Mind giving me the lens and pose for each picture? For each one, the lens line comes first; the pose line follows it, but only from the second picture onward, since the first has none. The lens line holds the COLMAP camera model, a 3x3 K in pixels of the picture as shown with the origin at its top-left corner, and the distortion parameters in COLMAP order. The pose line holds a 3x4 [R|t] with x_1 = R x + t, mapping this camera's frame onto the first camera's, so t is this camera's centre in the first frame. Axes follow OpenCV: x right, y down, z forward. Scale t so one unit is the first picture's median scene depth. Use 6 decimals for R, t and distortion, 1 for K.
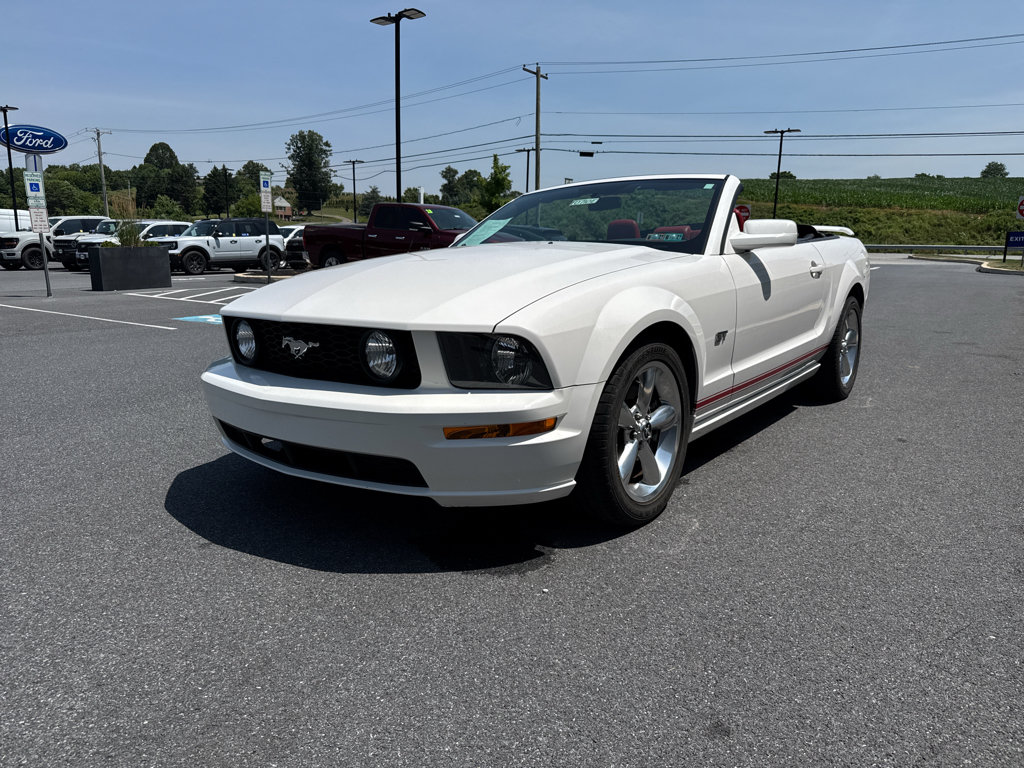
lens RADIAL K [[713.4, 0, 504.6], [0, 713.4, 382.7], [0, 0, 1]] dist [0.019955, 0.000591]
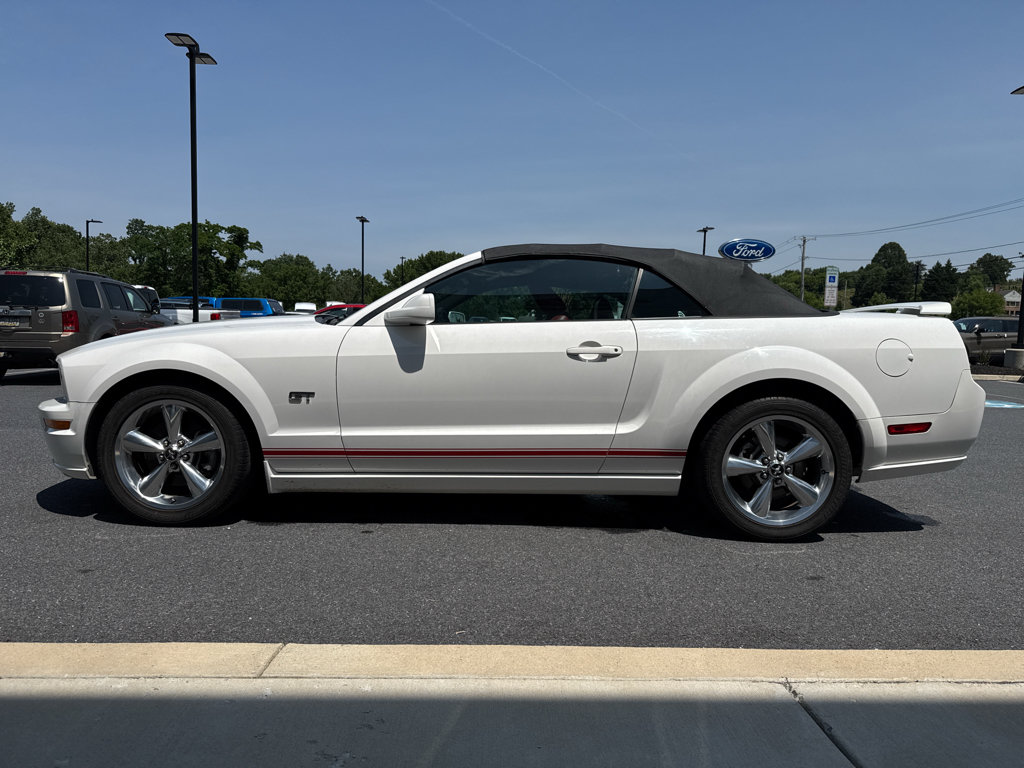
lens RADIAL K [[725.3, 0, 514.7], [0, 725.3, 382.7], [0, 0, 1]] dist [0.005873, -0.000951]
pose [[0.616188, 0.066729, -0.784767, 1.362721], [-0.171014, 0.983968, -0.050611, -0.083953], [0.768808, 0.165392, 0.617721, 0.552847]]
